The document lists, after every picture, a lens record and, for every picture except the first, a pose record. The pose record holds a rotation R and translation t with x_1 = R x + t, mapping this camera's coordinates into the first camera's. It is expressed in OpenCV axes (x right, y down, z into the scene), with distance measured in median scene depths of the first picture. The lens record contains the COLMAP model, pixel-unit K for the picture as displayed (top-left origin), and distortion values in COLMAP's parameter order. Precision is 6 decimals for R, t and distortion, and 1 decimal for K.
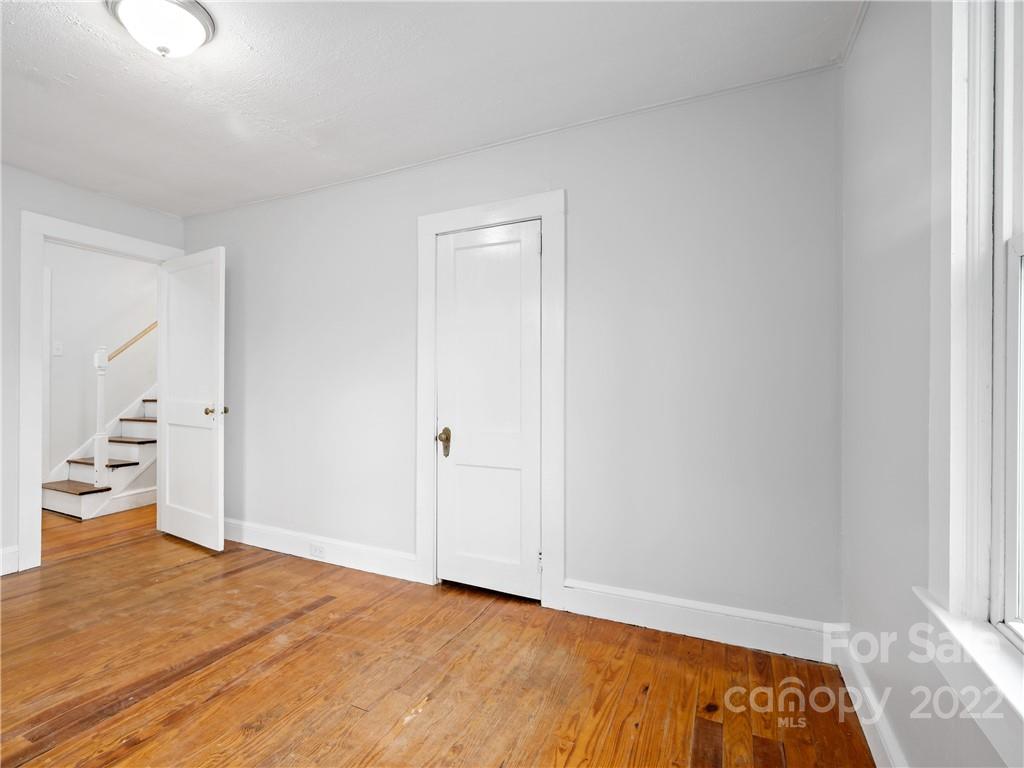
lens RADIAL K [[512.3, 0, 512.0], [0, 512.3, 384.0], [0, 0, 1]] dist [-0.000624, -0.000813]
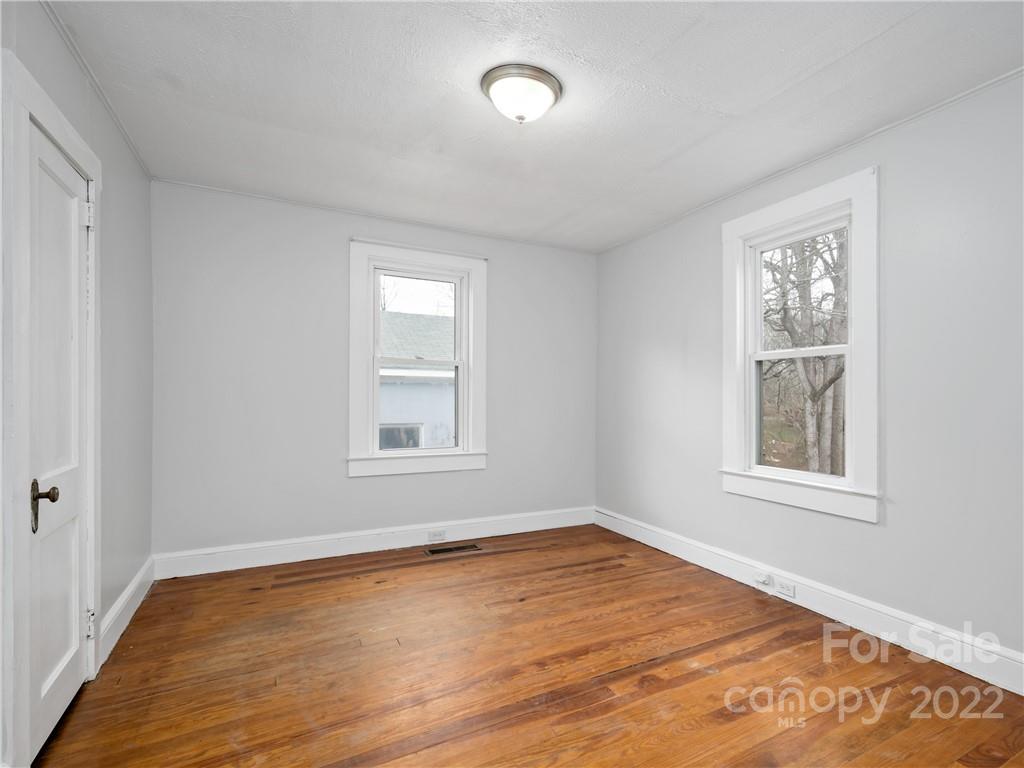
lens RADIAL K [[512.3, 0, 512.0], [0, 512.3, 384.0], [0, 0, 1]] dist [-0.000624, -0.000813]
pose [[-0.713961, 0.001249, 0.700185, -1.403672], [0.000544, 0.999999, -0.001228, 0.010321], [-0.700185, -0.000496, -0.713961, 1.741347]]
